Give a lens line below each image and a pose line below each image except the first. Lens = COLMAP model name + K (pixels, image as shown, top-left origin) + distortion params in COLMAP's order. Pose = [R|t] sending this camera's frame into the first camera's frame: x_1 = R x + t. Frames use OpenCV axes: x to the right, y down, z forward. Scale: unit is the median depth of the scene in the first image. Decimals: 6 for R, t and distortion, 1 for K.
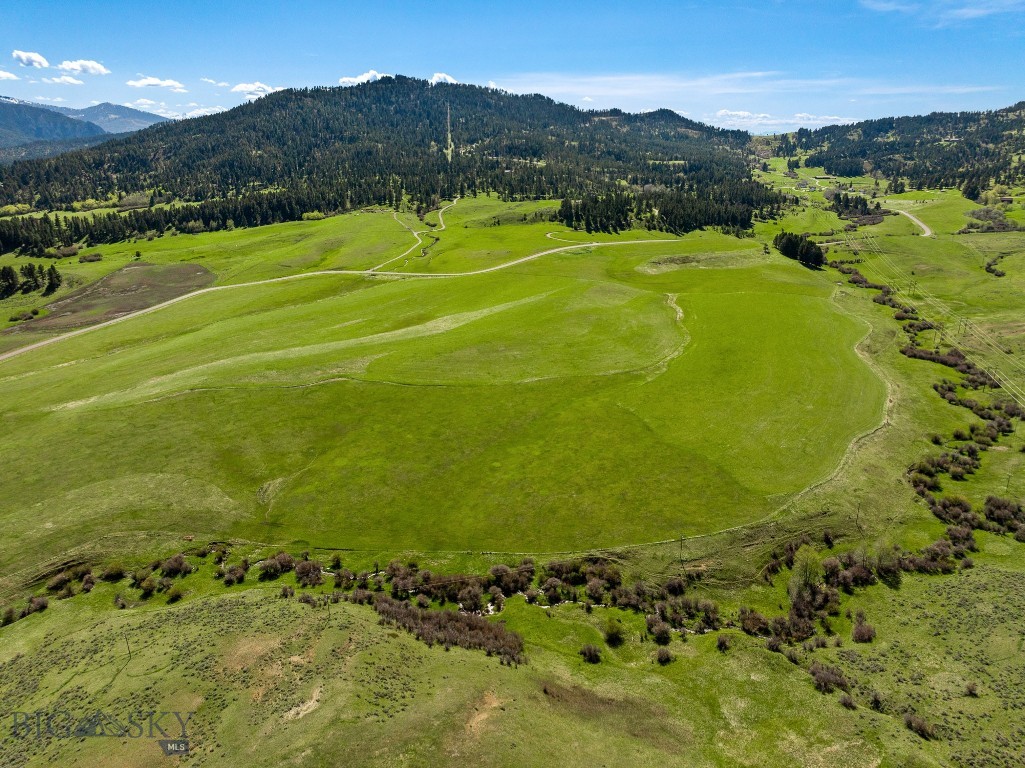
lens RADIAL K [[734.1, 0, 512.5], [0, 734.1, 384.0], [0, 0, 1]] dist [-0.039917, 0.008323]
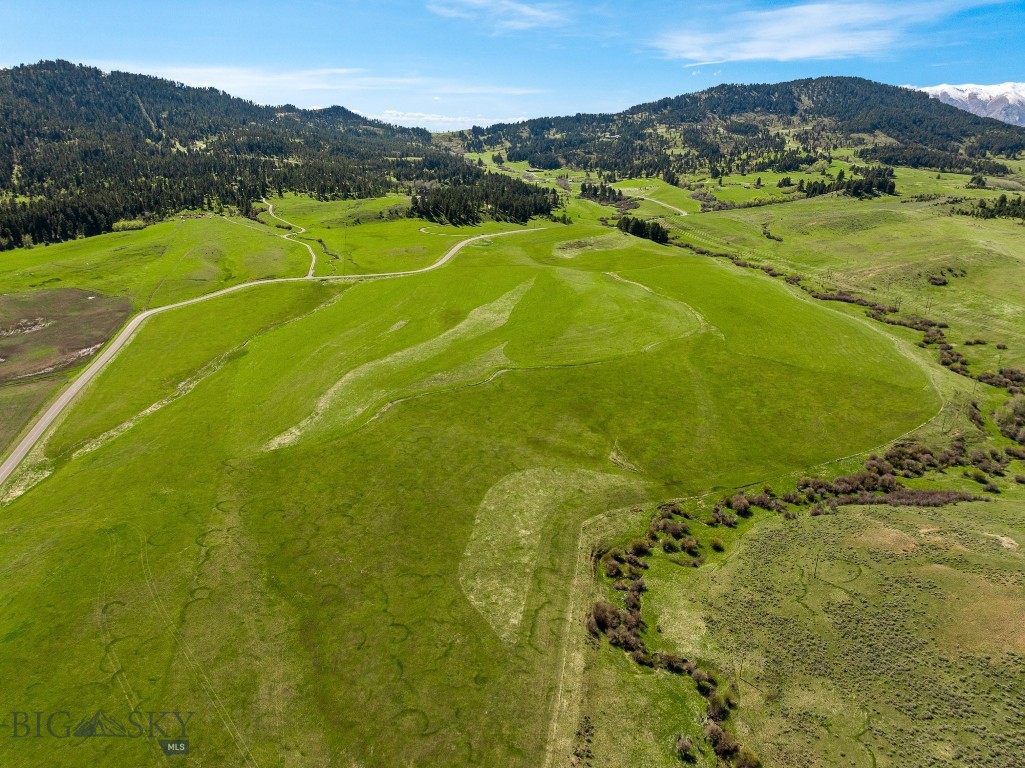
lens RADIAL K [[734.1, 0, 512.5], [0, 734.1, 384.0], [0, 0, 1]] dist [-0.039917, 0.008323]
pose [[0.861281, -0.153828, 0.484284, -0.171581], [0.151047, 0.987500, 0.045039, -0.007785], [-0.485159, 0.034358, 0.873751, 0.019494]]
